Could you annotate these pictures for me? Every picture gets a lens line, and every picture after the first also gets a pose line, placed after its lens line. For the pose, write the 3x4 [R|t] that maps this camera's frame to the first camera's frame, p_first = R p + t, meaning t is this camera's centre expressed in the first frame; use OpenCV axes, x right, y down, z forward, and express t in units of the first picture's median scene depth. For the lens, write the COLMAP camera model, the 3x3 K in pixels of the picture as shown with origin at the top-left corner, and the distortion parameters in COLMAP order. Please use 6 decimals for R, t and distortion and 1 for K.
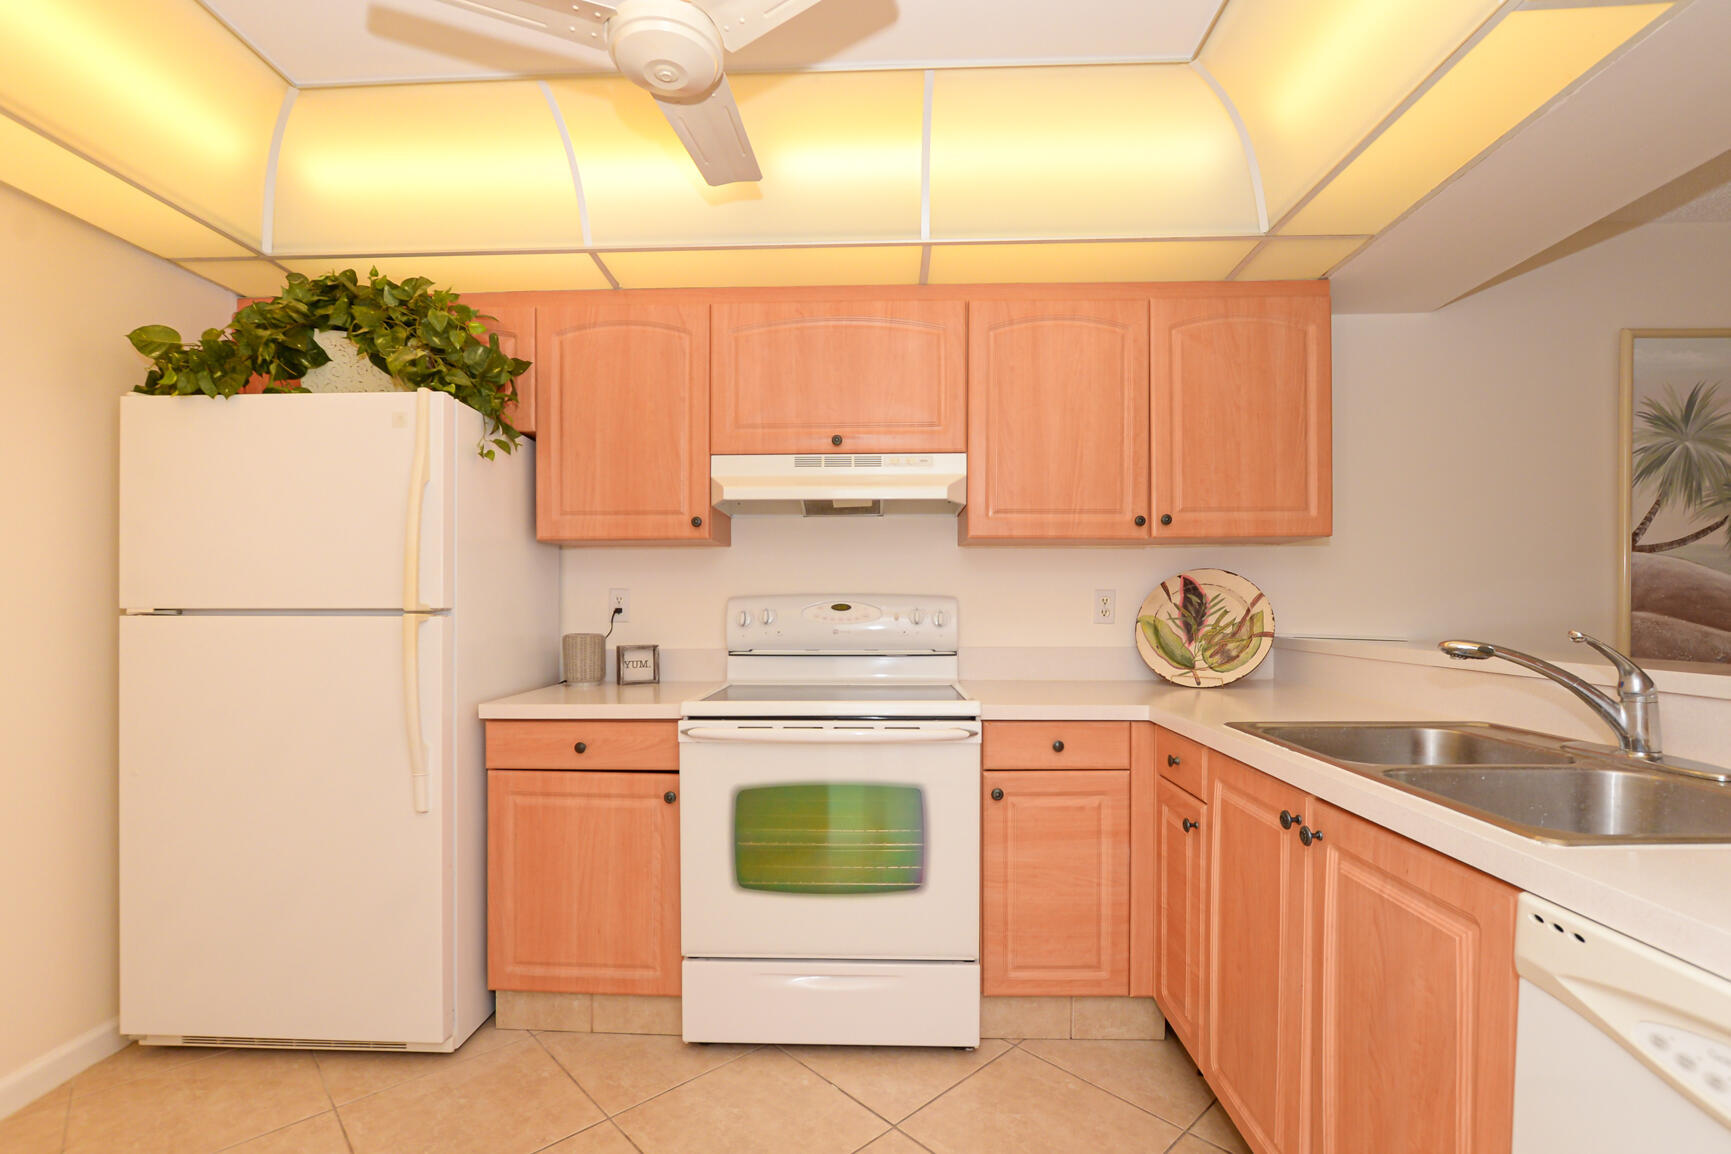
lens RADIAL K [[793.3, 0, 854.9], [0, 793.3, 603.8], [0, 0, 1]] dist [-0.010952, -0.000139]
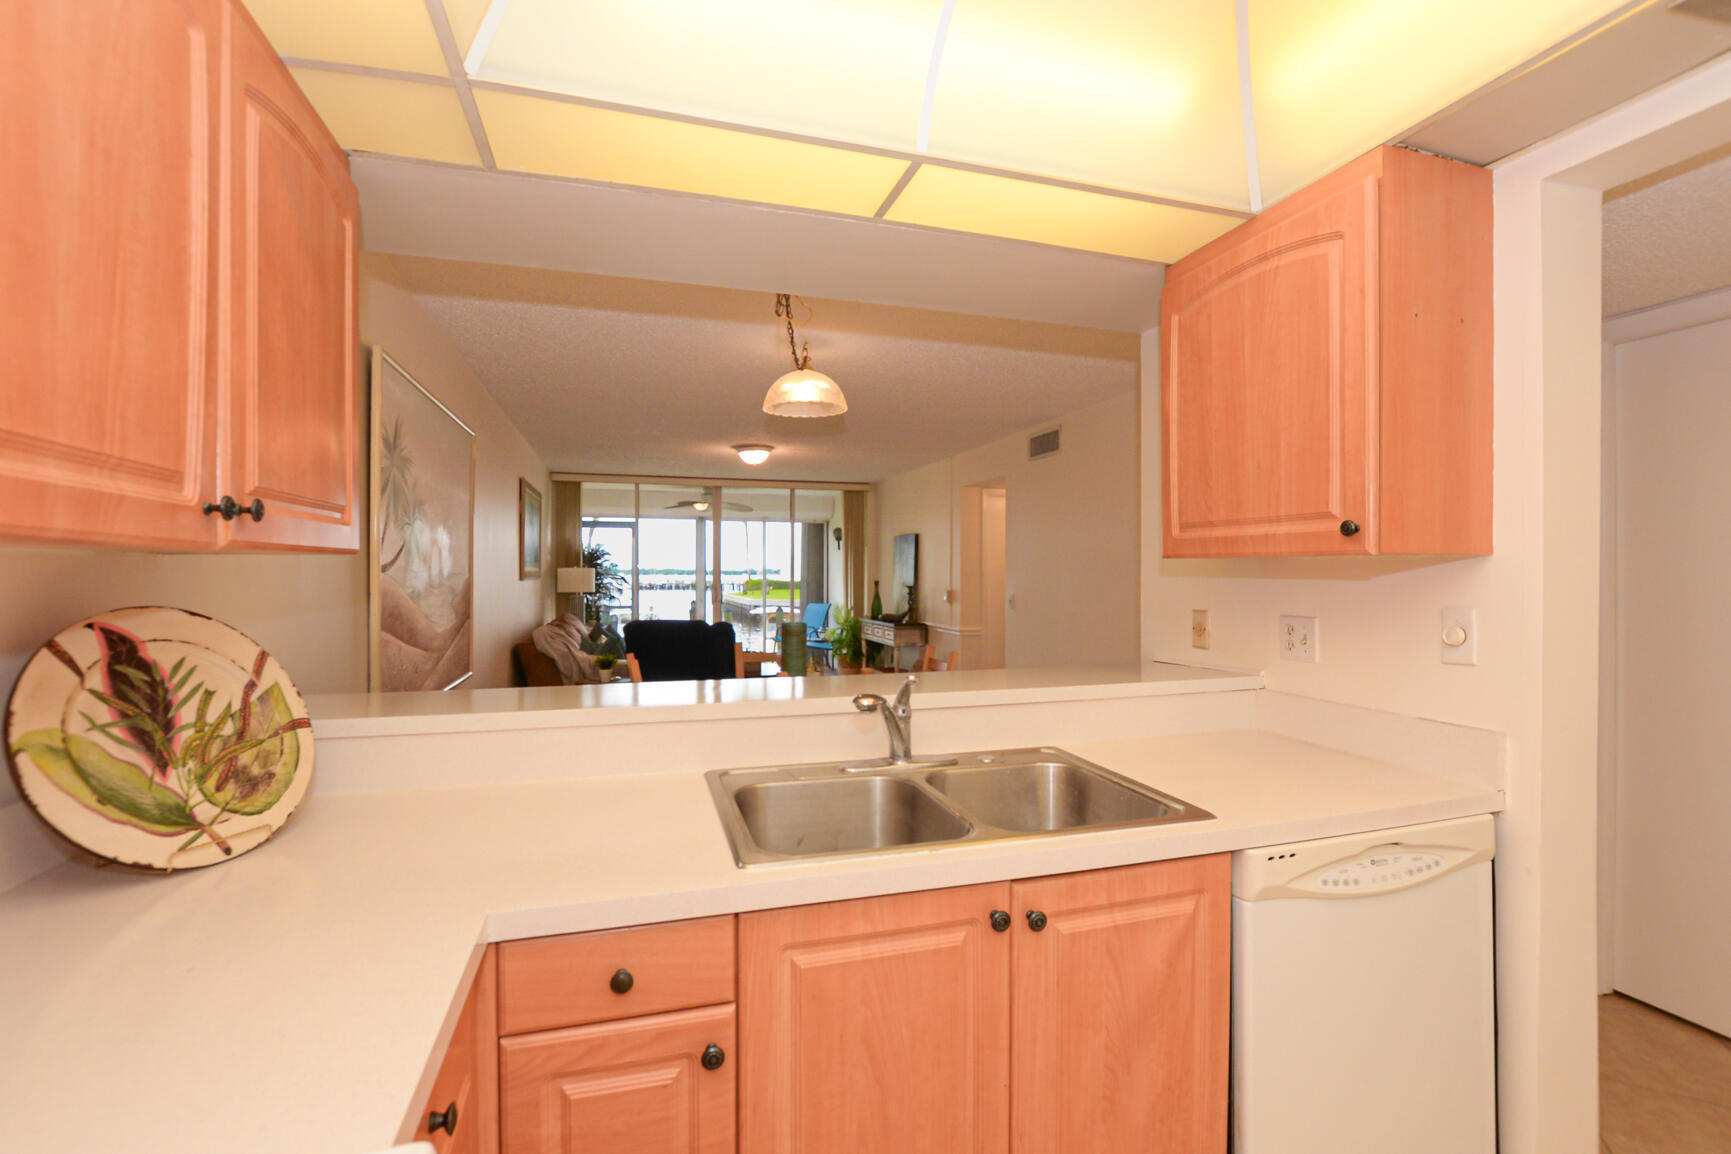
lens RADIAL K [[765.4, 0, 859.0], [0, 765.4, 575.9], [0, 0, 1]] dist [-0.018789, -0.000369]
pose [[-0.327371, -0.003021, 0.944891, -0.117404], [-0.001469, 0.999995, 0.002688, -0.064991], [-0.944895, -0.000508, -0.327374, 0.749051]]
